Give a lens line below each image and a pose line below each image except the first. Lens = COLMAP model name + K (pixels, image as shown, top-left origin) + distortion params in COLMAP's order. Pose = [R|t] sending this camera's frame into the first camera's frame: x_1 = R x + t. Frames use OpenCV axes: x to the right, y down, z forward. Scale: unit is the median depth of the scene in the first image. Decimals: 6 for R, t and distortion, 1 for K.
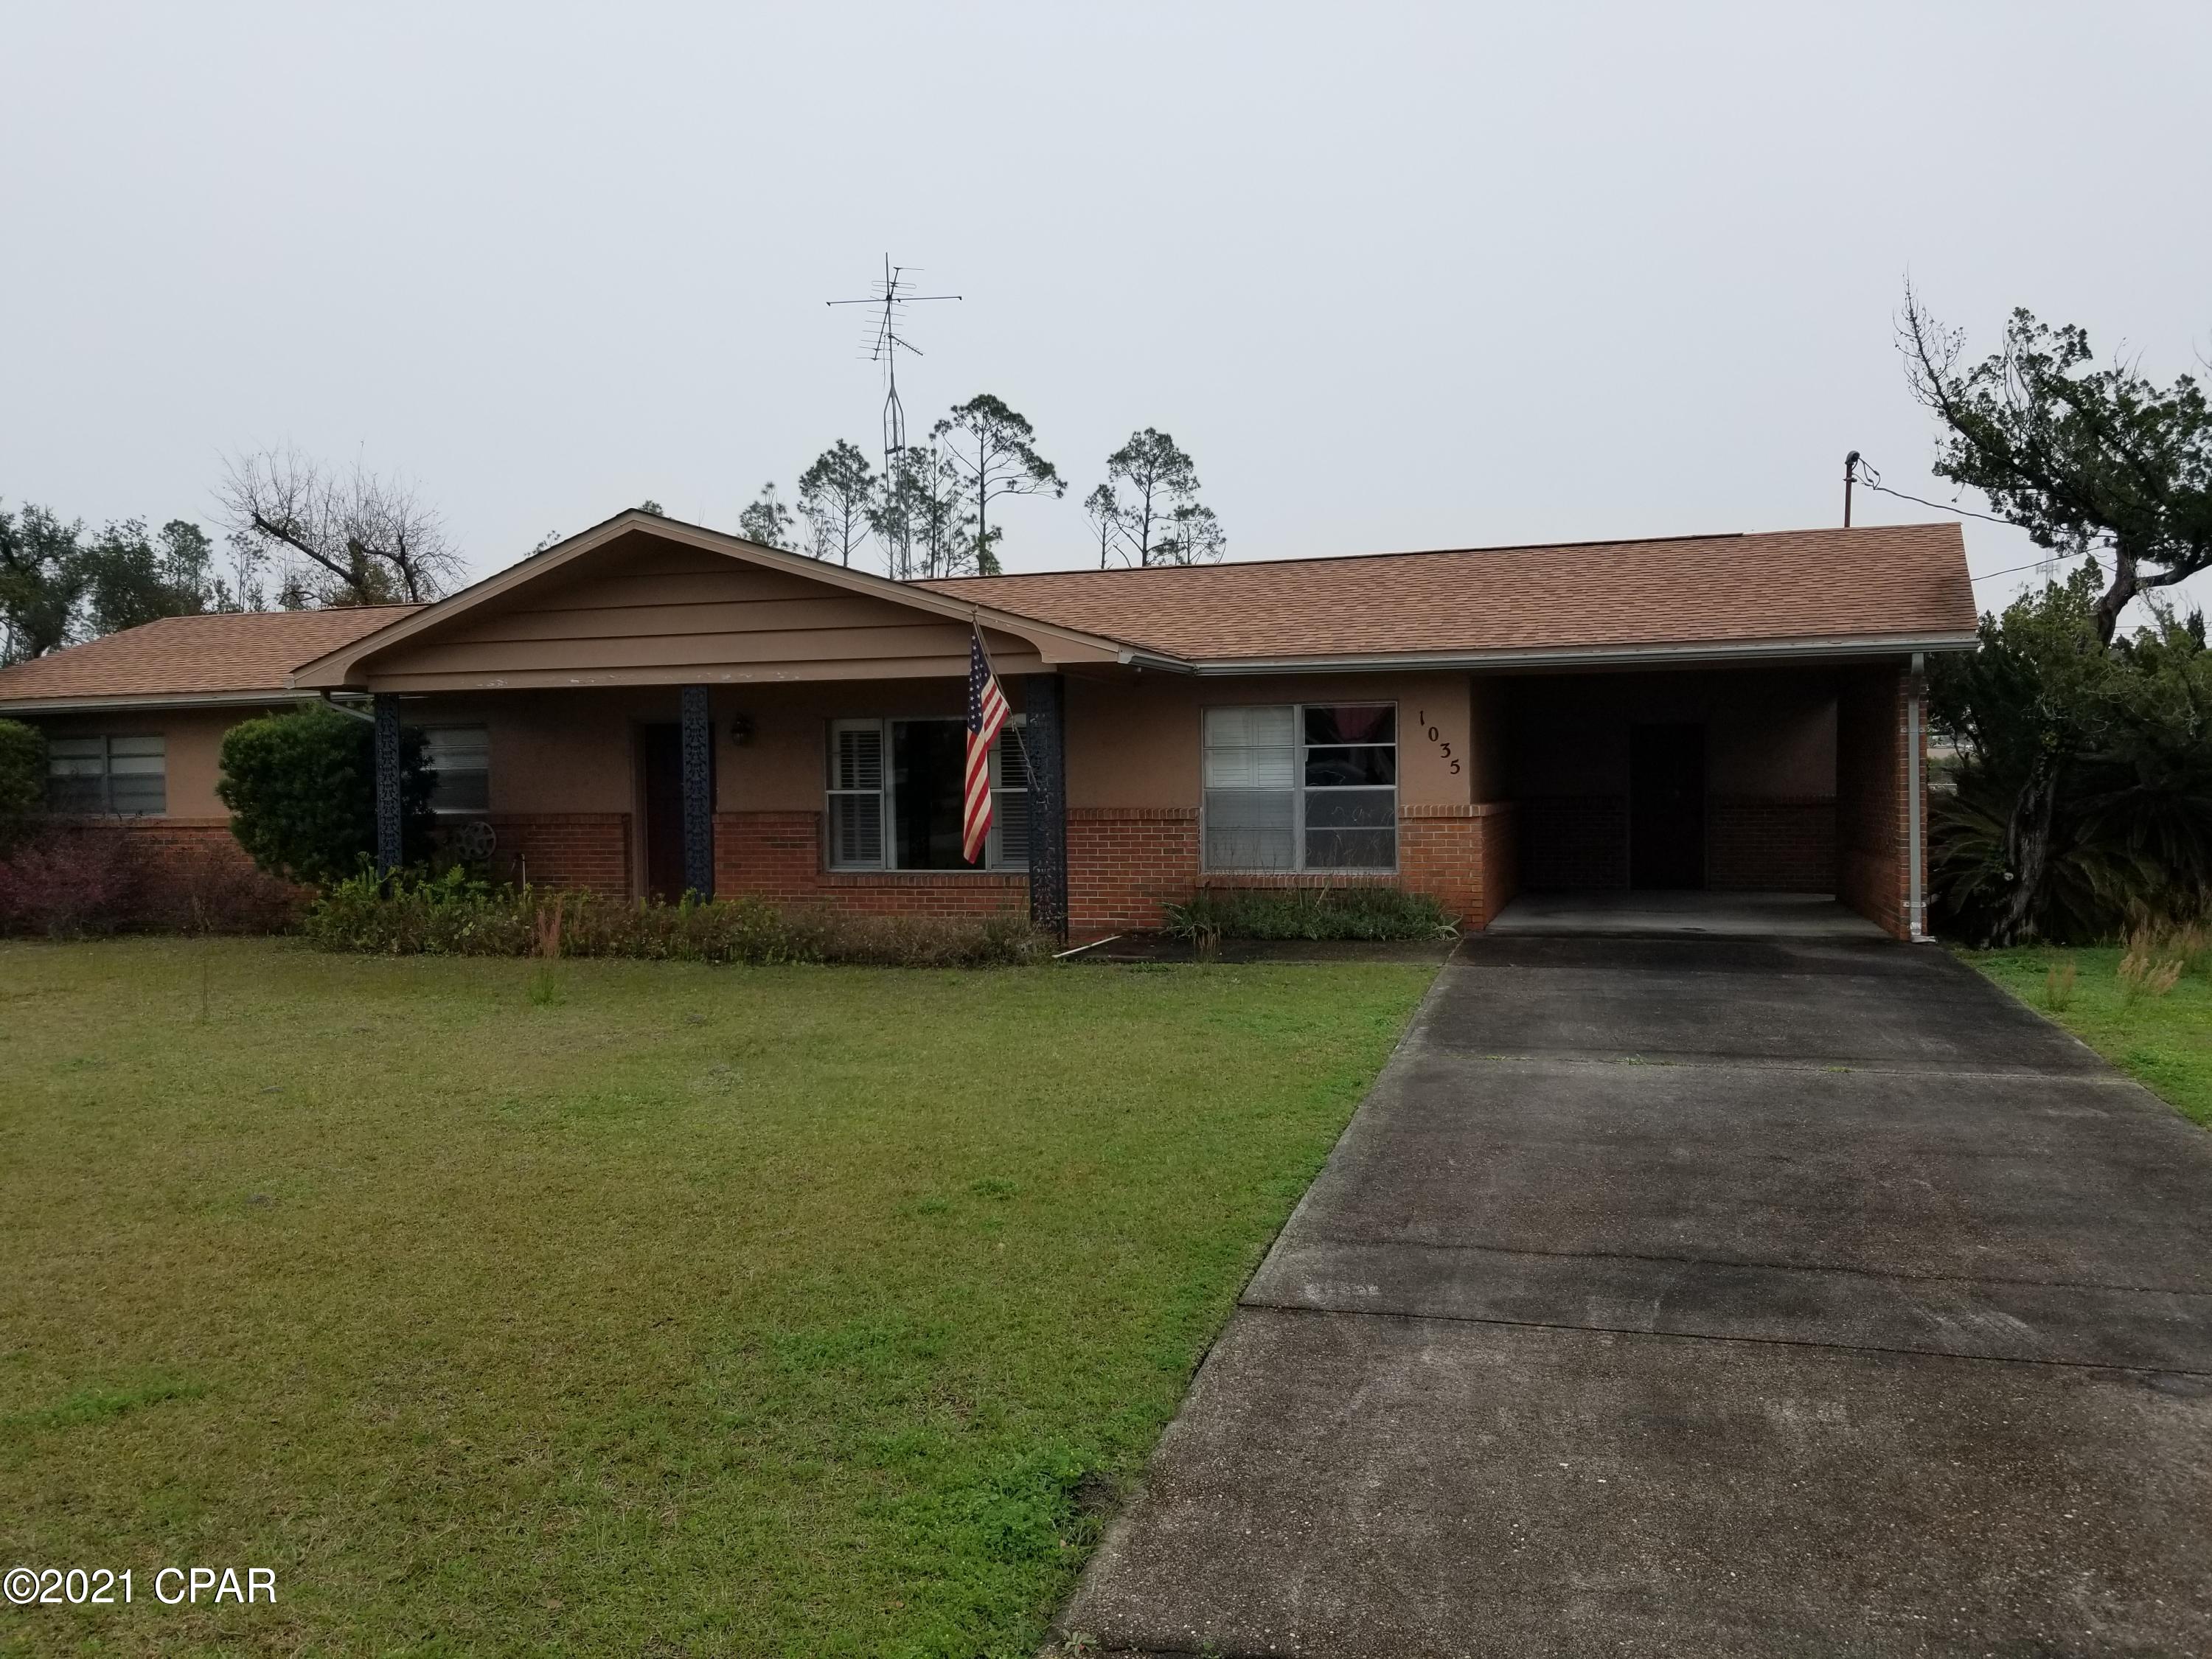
lens RADIAL K [[1770.3, 0, 1029.7], [0, 1770.3, 835.6], [0, 0, 1]] dist [0.136221, -0.282832]
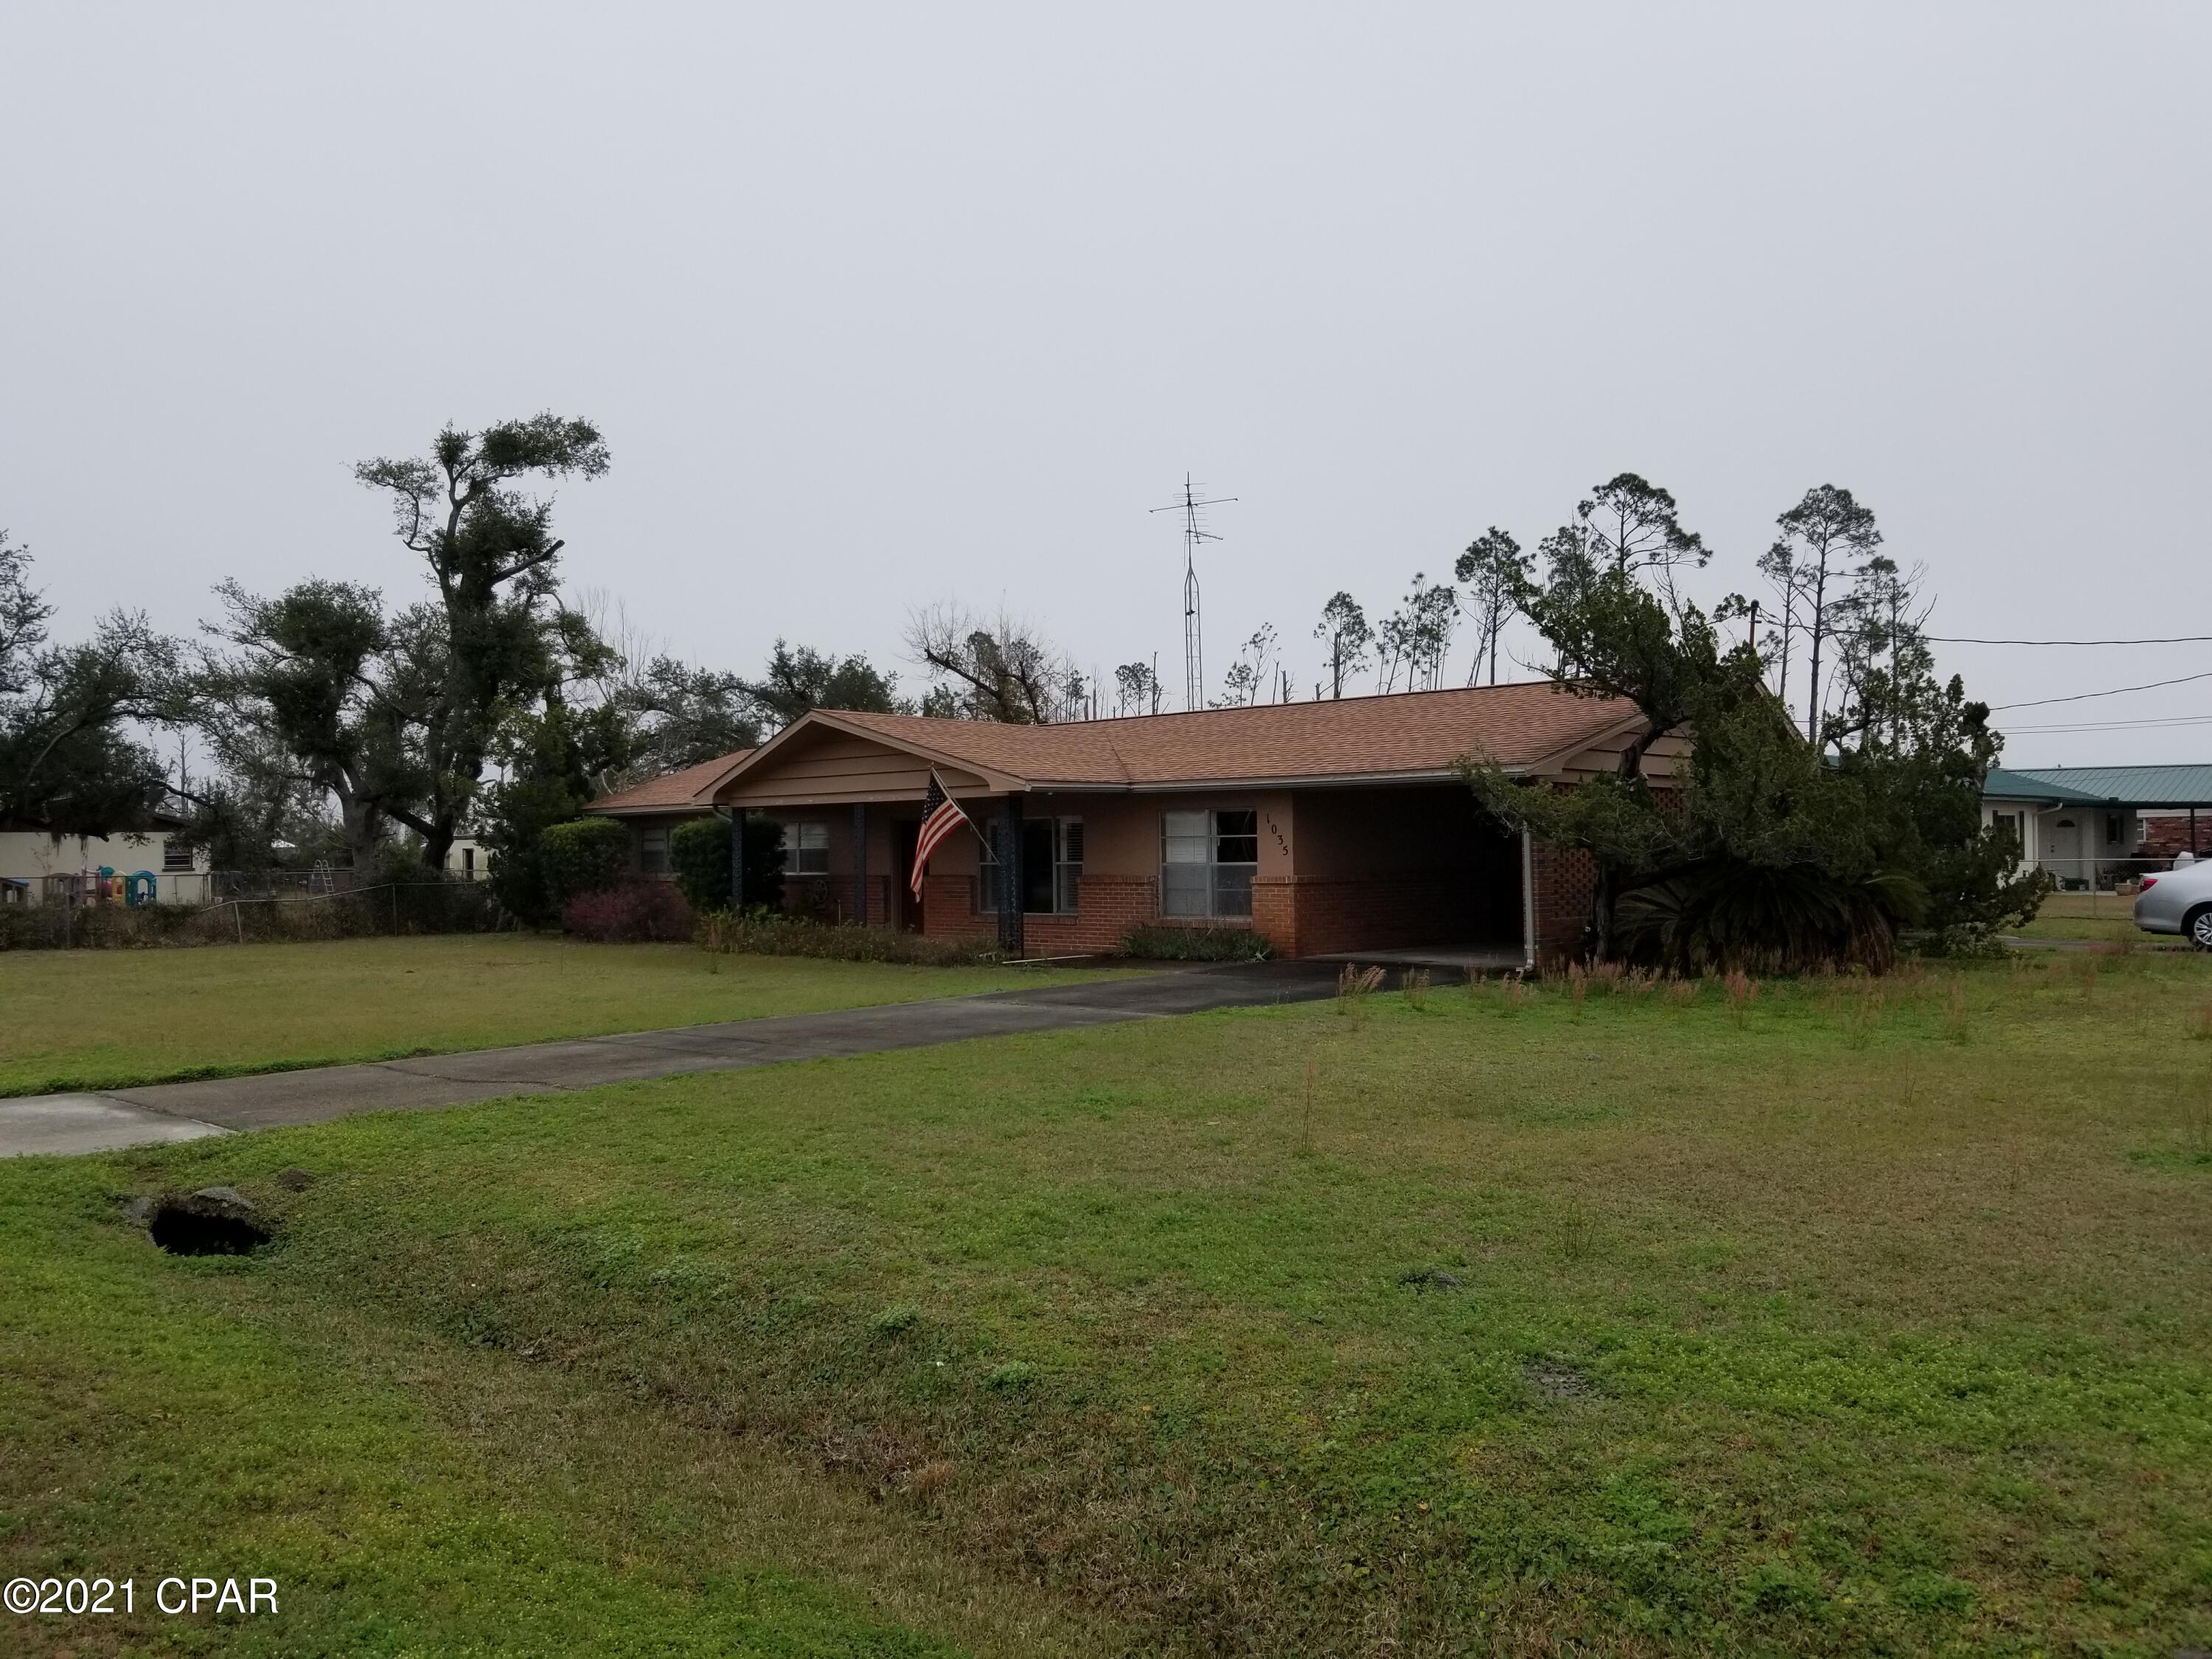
lens RADIAL K [[1770.3, 0, 1029.7], [0, 1770.3, 835.6], [0, 0, 1]] dist [0.136221, -0.282832]
pose [[0.892866, -0.001197, -0.450321, 0.647508], [-0.013287, 0.999491, -0.029003, -0.003809], [0.450127, 0.031879, 0.892395, -0.412189]]
